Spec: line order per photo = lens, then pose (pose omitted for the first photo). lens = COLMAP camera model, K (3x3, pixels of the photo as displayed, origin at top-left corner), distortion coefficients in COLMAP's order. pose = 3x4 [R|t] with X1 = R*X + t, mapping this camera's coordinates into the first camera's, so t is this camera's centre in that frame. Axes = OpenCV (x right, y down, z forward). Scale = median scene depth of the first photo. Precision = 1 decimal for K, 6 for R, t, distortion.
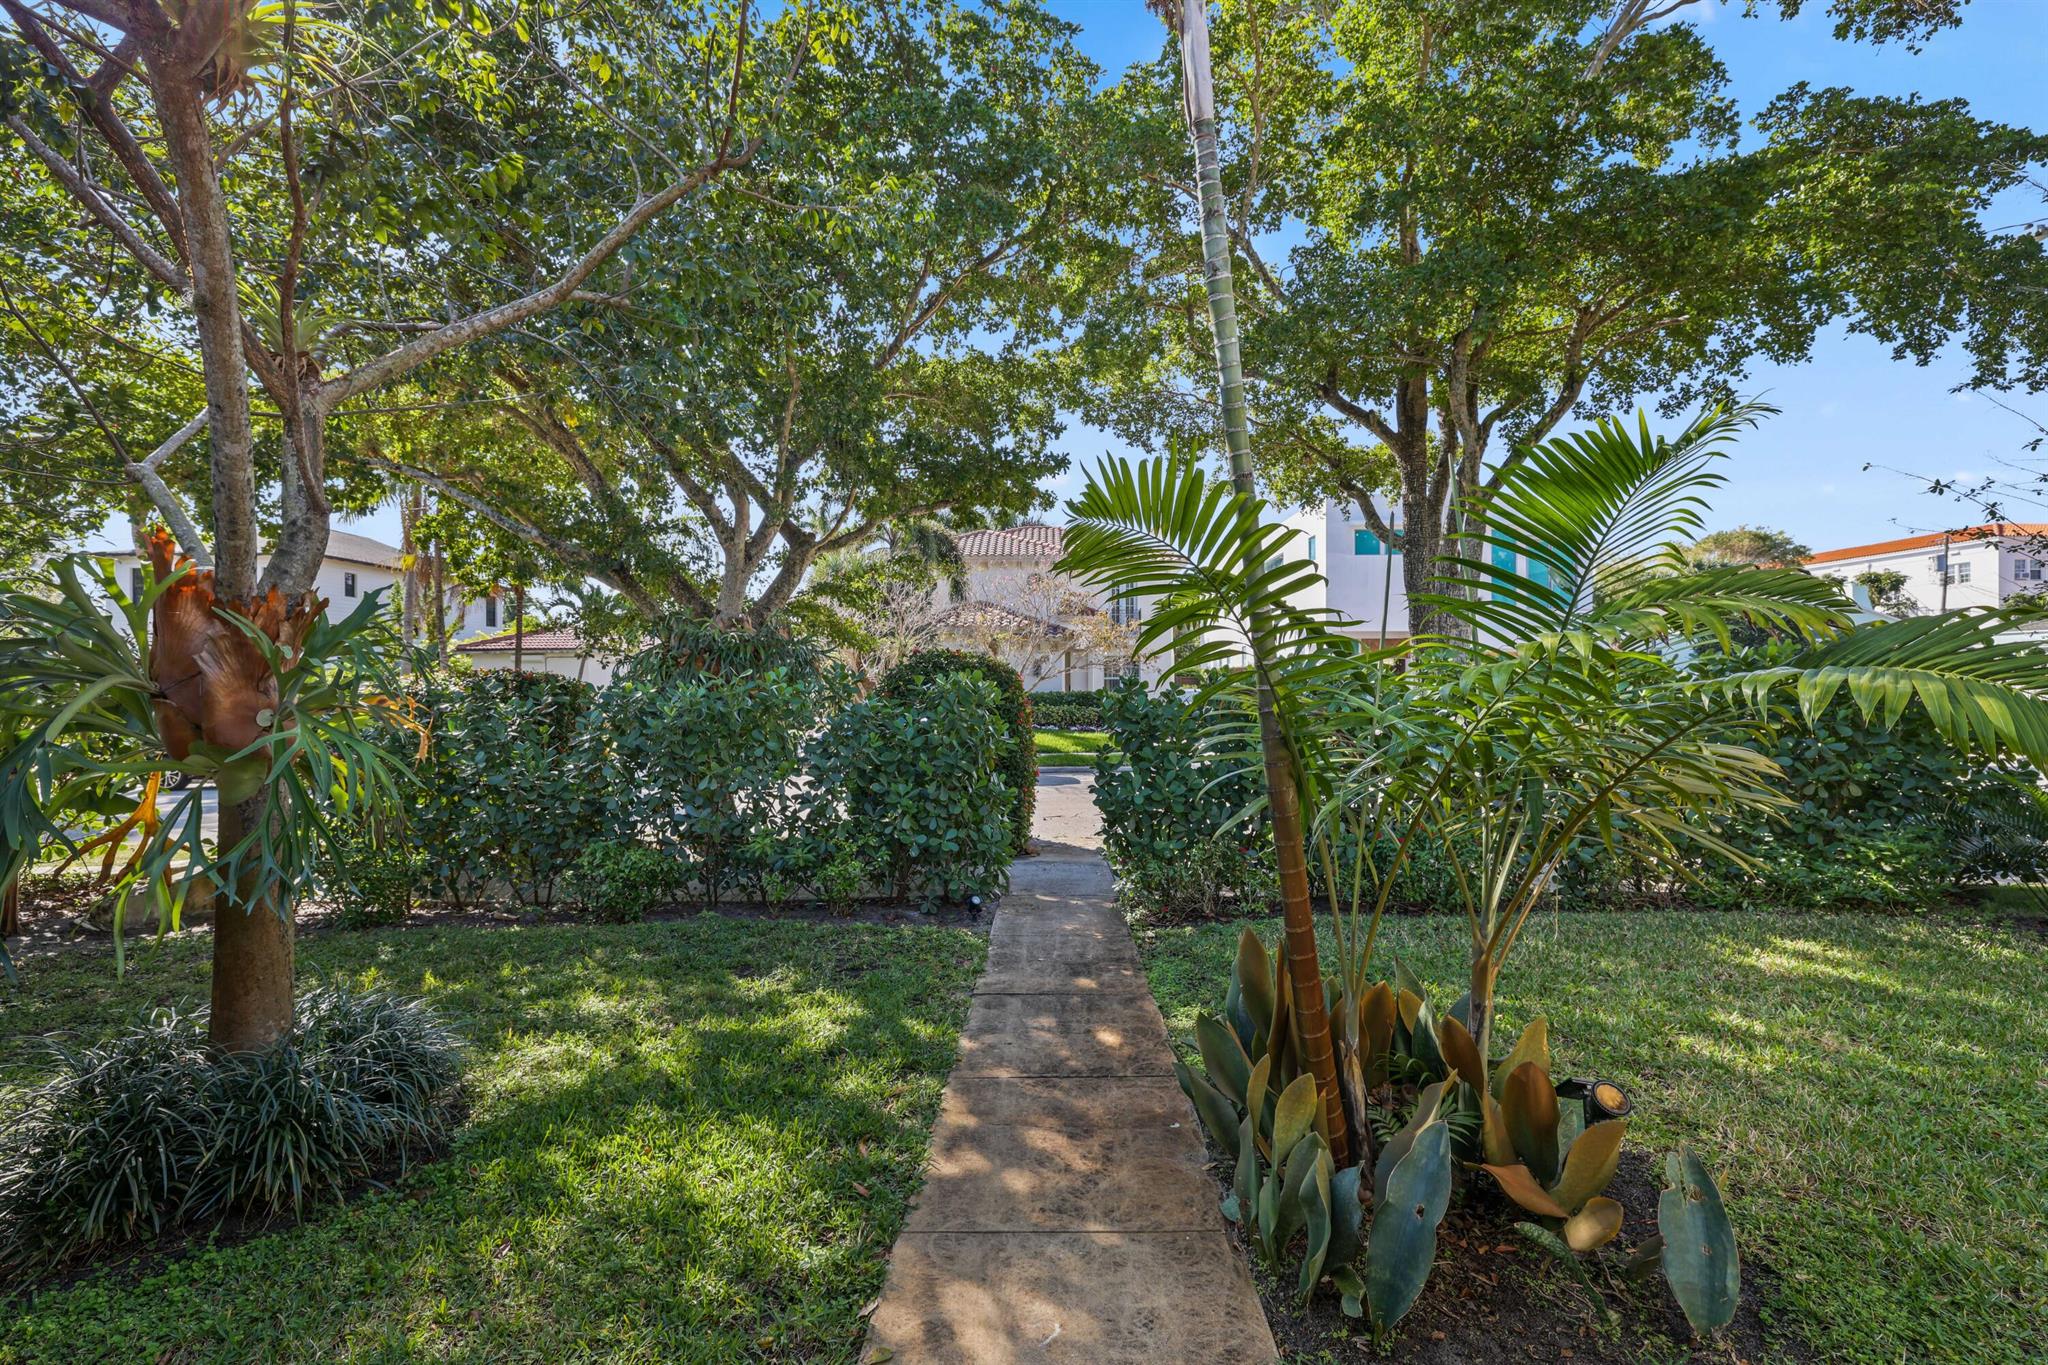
lens RADIAL K [[871.5, 0, 1024.0], [0, 871.5, 687.1], [0, 0, 1]] dist [0.008501, -0.000383]
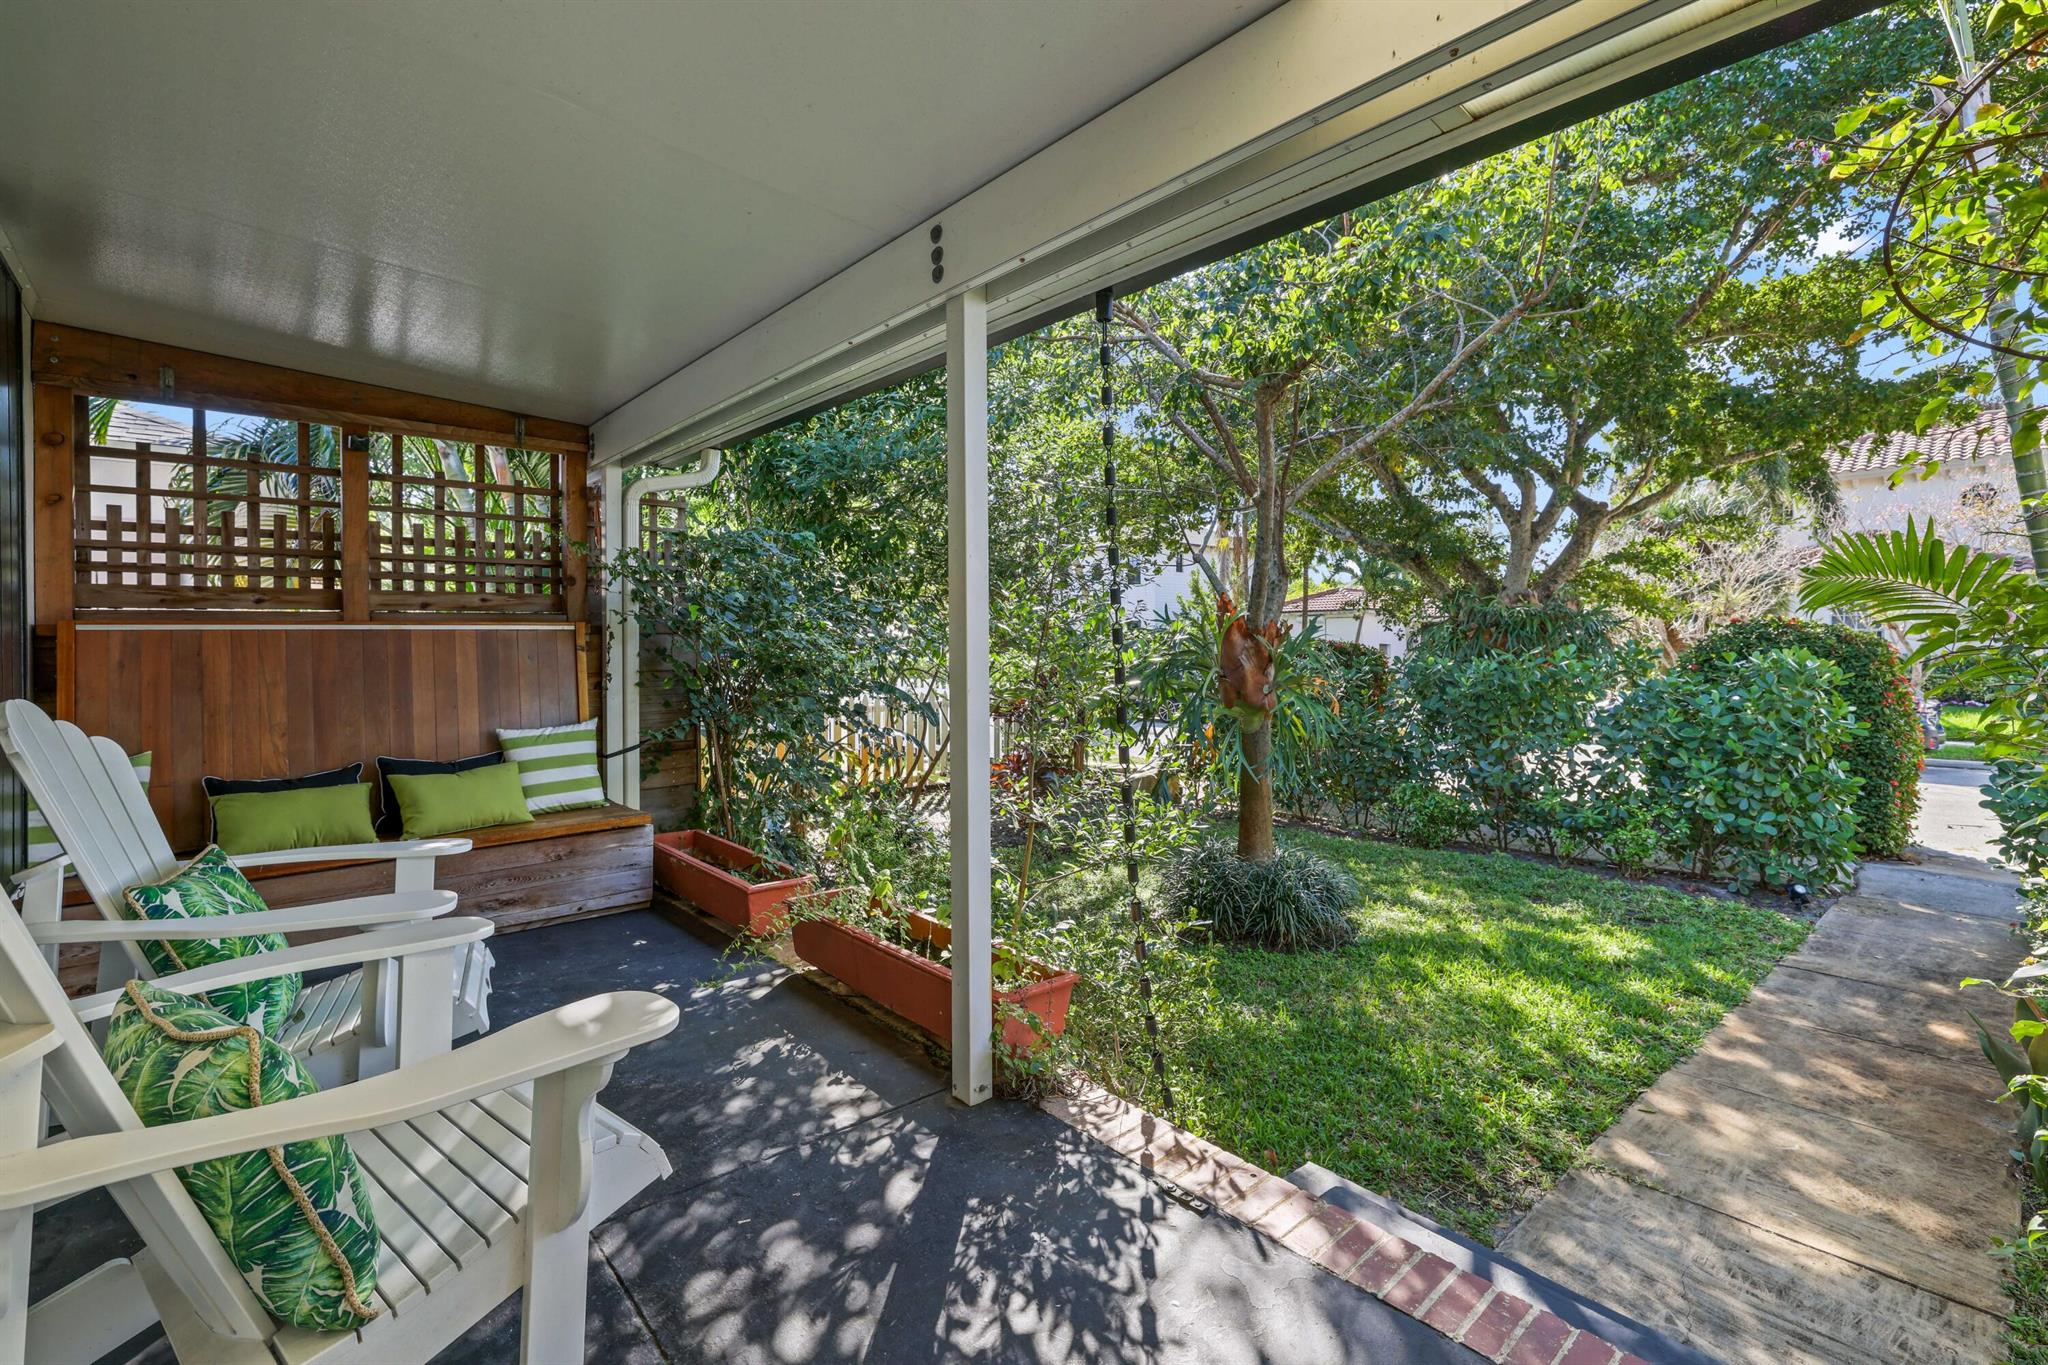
lens RADIAL K [[871.5, 0, 1037.6], [0, 871.5, 646.6], [0, 0, 1]] dist [0.008501, -0.000383]
pose [[0.686432, 0.003928, -0.727183, 0.065210], [-0.000653, 0.999988, 0.004785, -0.025743], [0.727194, -0.002810, 0.686427, -0.257917]]
